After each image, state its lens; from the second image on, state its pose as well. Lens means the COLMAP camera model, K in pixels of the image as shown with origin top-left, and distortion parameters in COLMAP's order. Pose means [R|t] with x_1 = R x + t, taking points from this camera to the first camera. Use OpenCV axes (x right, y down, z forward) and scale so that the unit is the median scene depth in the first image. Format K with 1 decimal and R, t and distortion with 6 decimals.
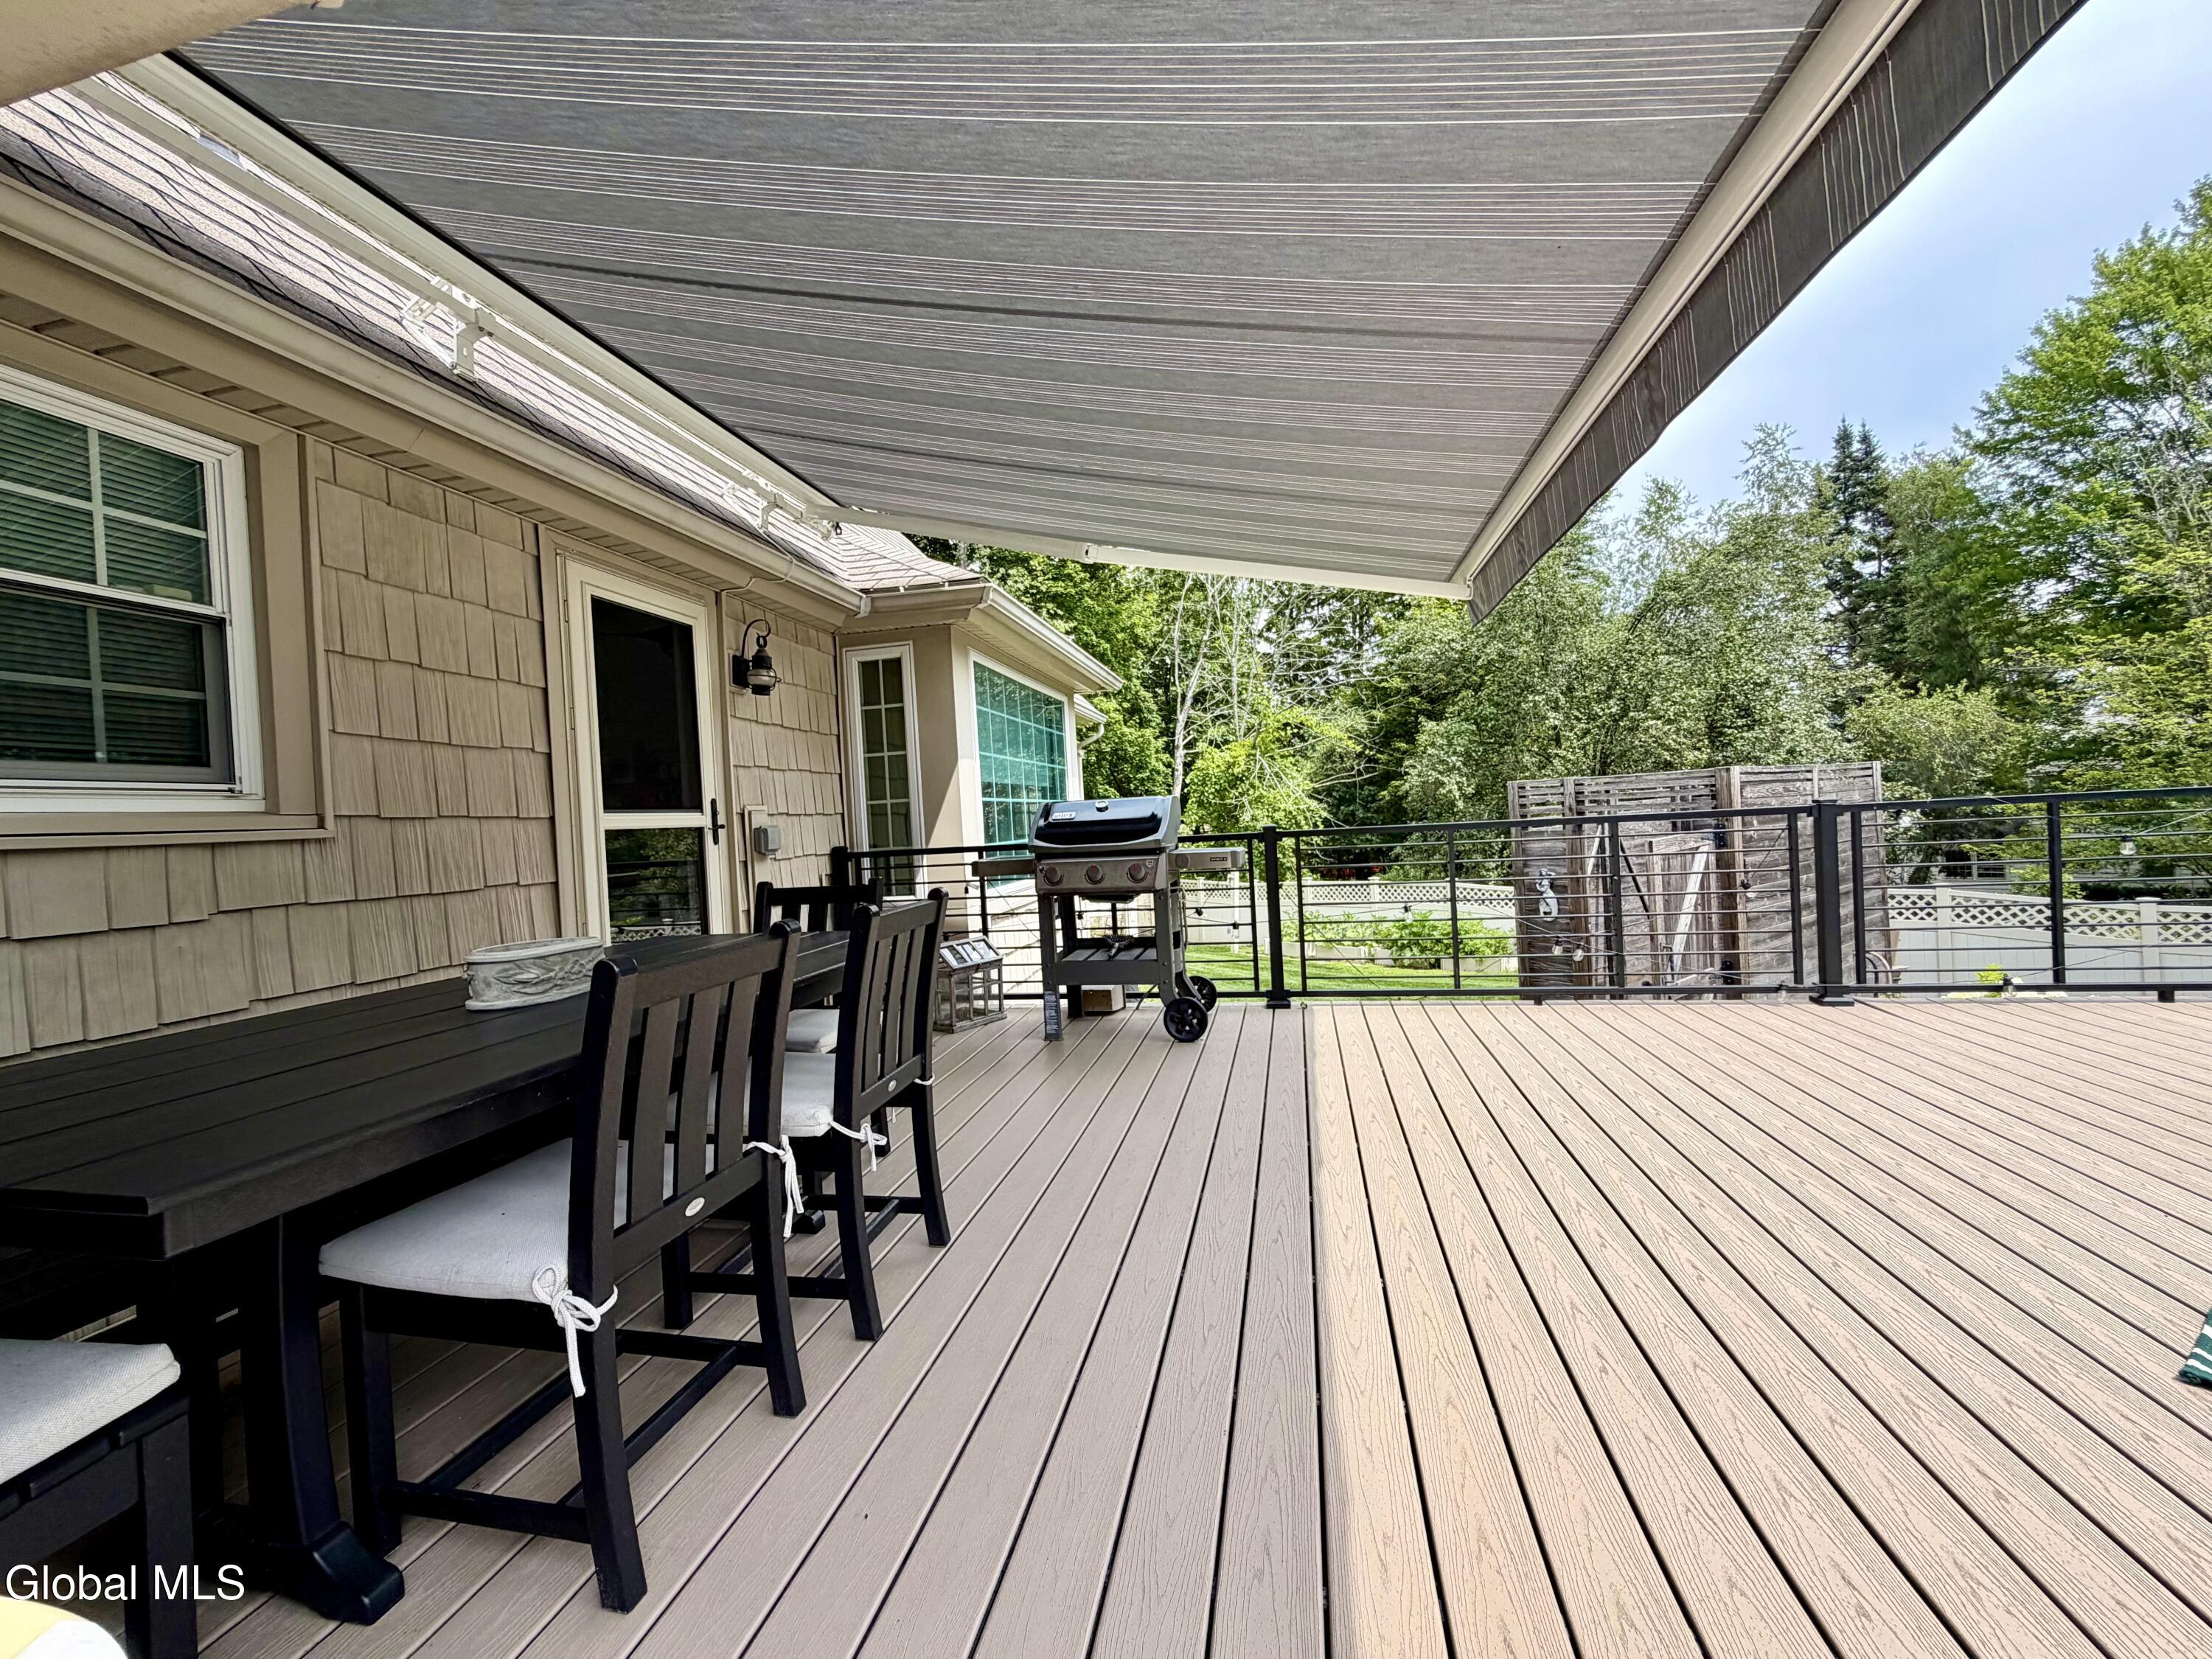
lens RADIAL K [[895.4, 0, 1106.0], [0, 895.4, 829.5], [0, 0, 1]] dist [0.001328, 0.000179]
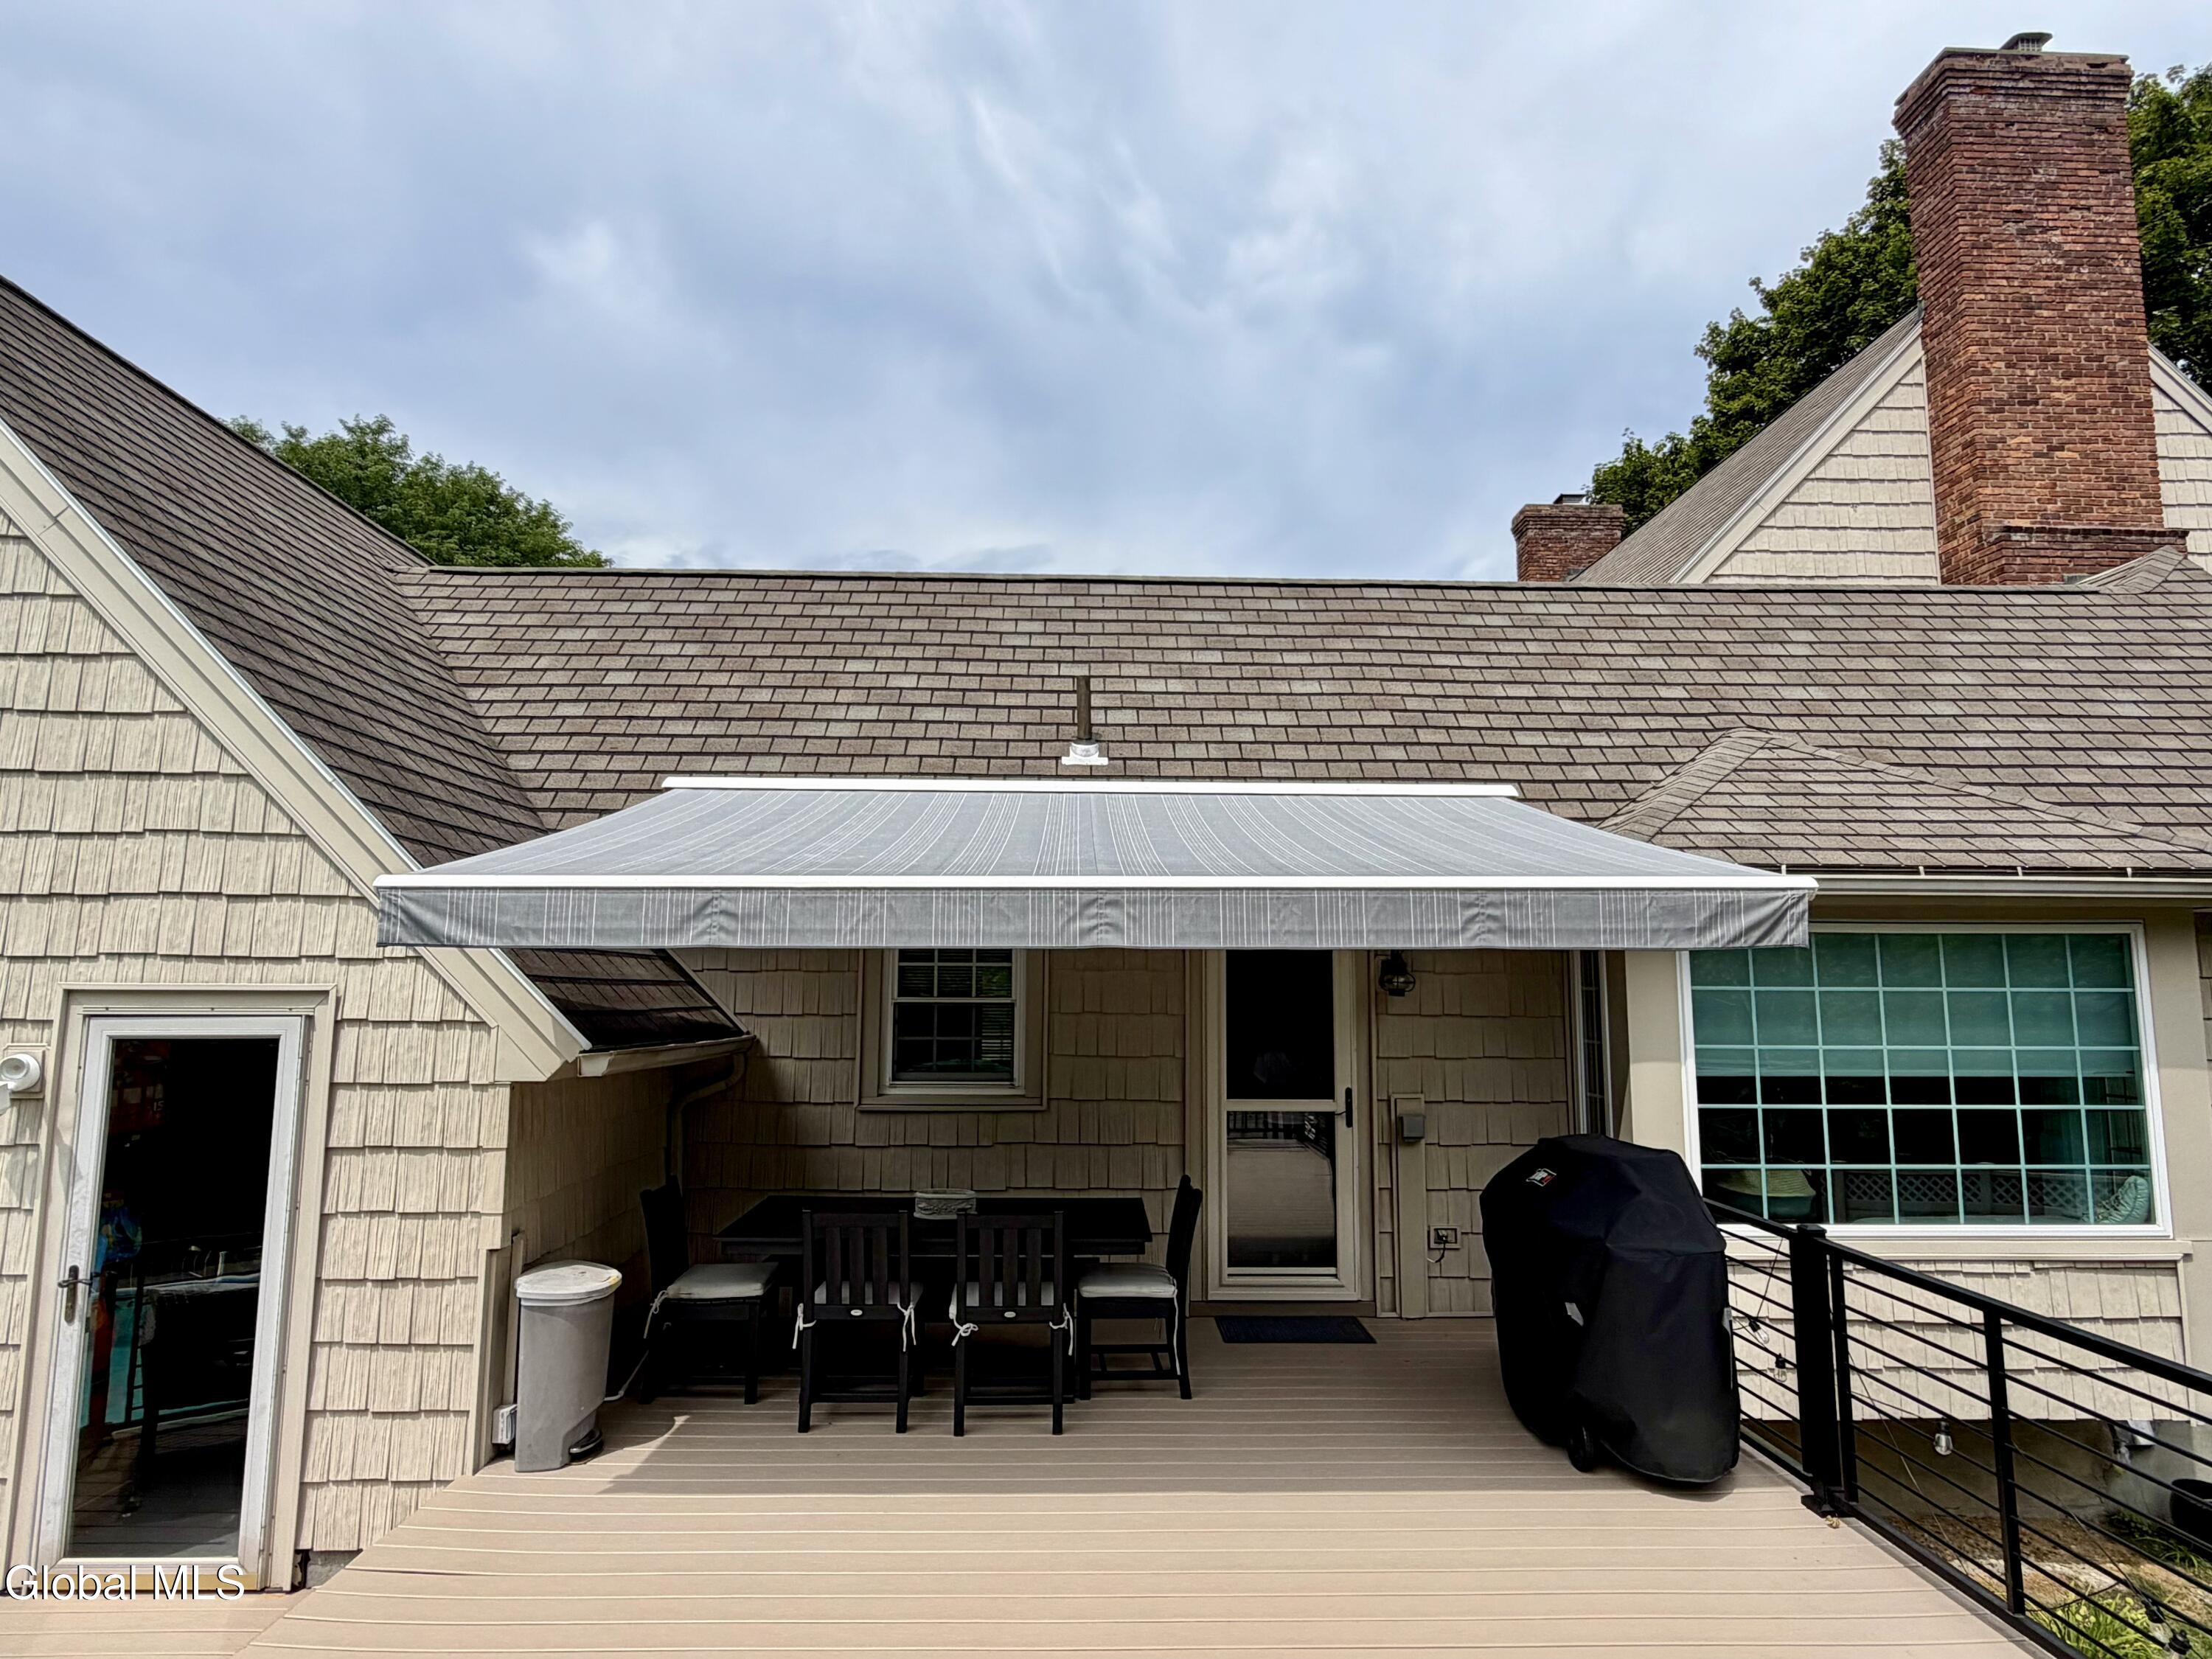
lens RADIAL K [[1277.4, 0, 1106.0], [0, 1277.4, 829.5], [0, 0, 1]] dist [-0.000230, -0.000142]
pose [[0.222896, -0.060783, -0.972945, 1.507759], [-0.028142, 0.997237, -0.068747, -0.325443], [0.974436, 0.042704, 0.220570, 0.382552]]
